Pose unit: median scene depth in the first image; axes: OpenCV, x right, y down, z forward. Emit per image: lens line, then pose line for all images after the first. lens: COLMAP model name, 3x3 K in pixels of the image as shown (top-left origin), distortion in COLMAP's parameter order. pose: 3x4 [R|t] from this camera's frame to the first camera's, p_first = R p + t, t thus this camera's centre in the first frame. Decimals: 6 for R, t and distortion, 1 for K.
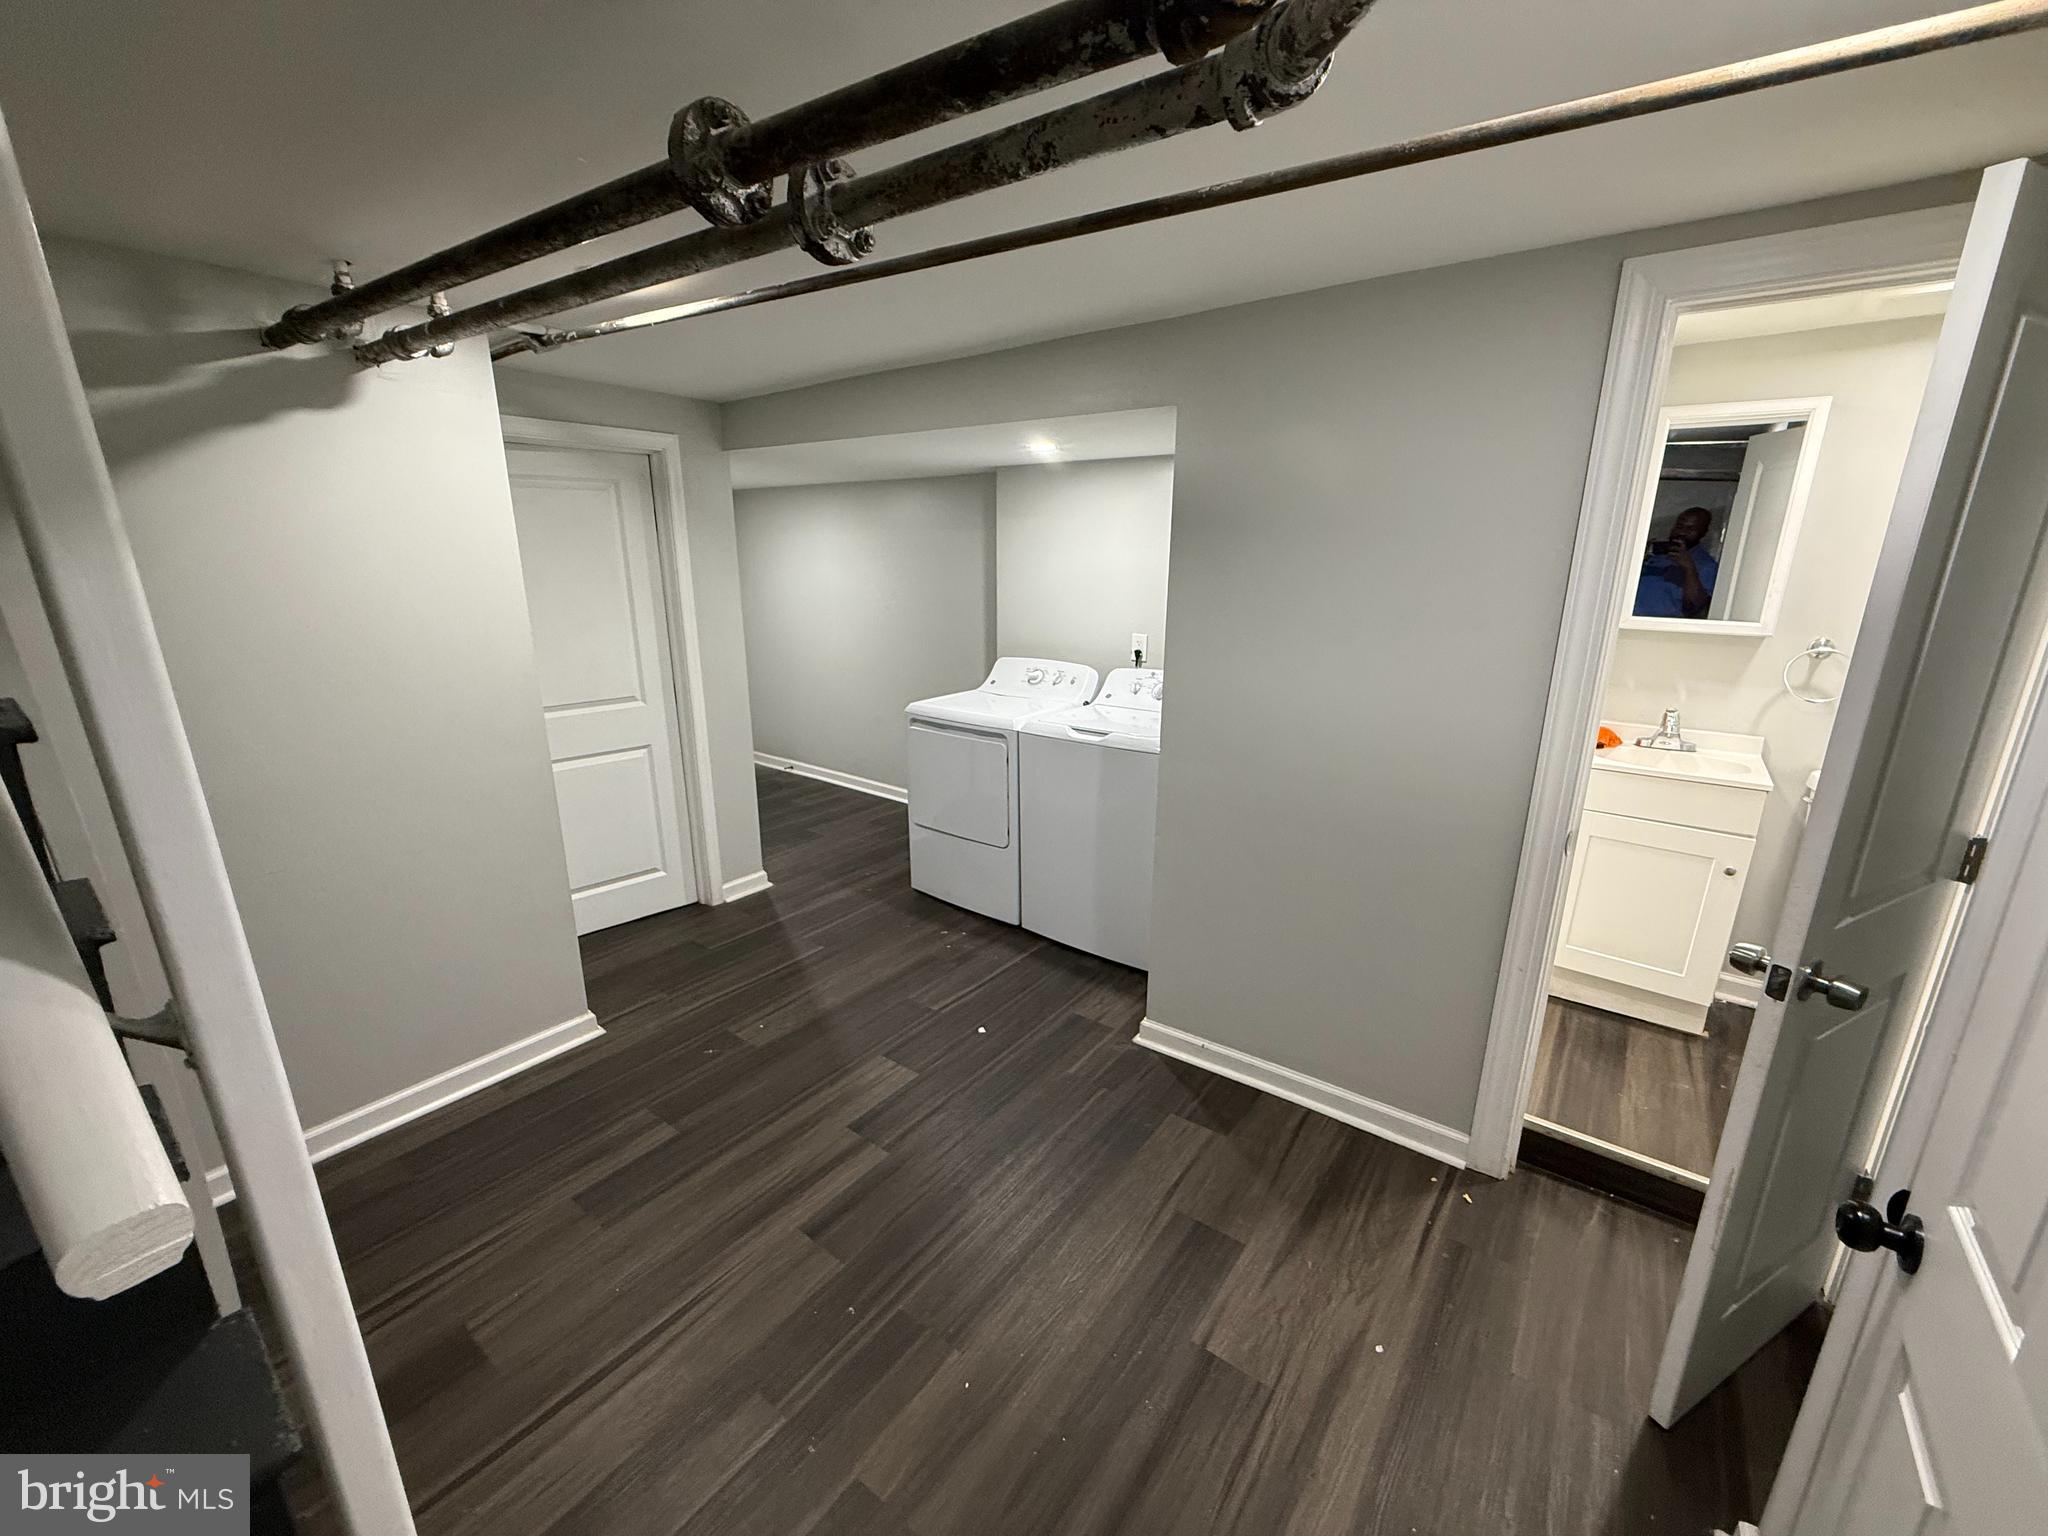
lens RADIAL K [[817.8, 0, 1023.8], [0, 817.8, 777.9], [0, 0, 1]] dist [-0.000022, -0.000039]
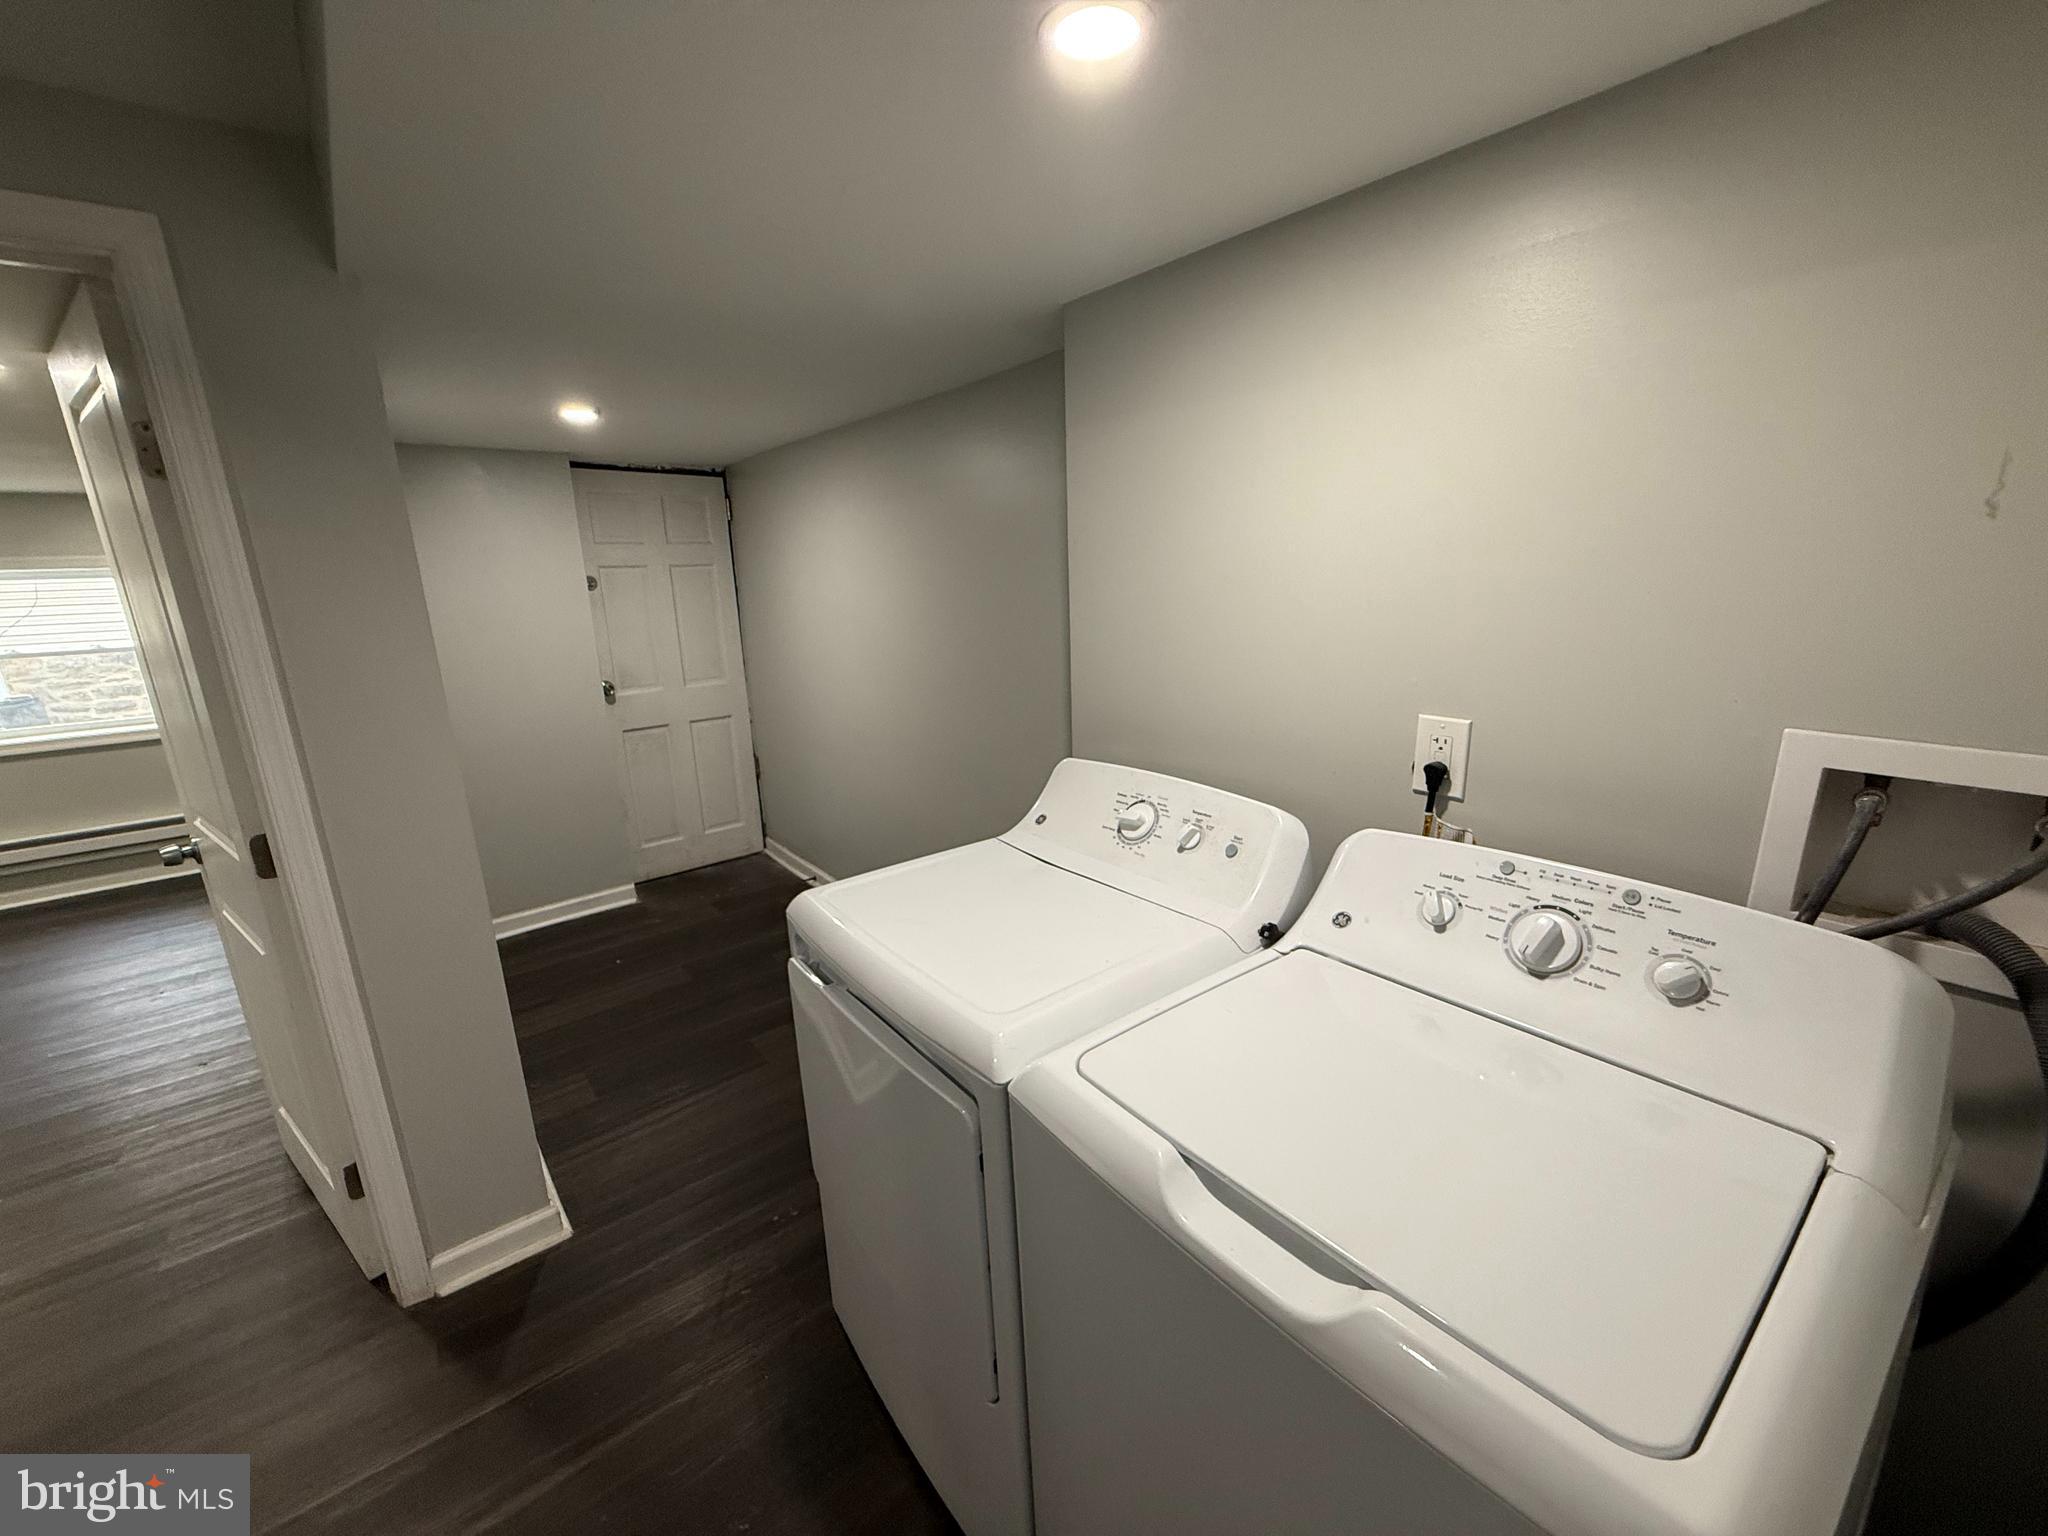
lens RADIAL K [[817.8, 0, 1018.0], [0, 817.8, 761.9], [0, 0, 1]] dist [-0.000022, -0.000039]
pose [[0.964660, 0.021522, -0.262617, 0.062361], [-0.028365, 0.999349, -0.022295, -0.144929], [0.261966, 0.028956, 0.964643, 0.633207]]
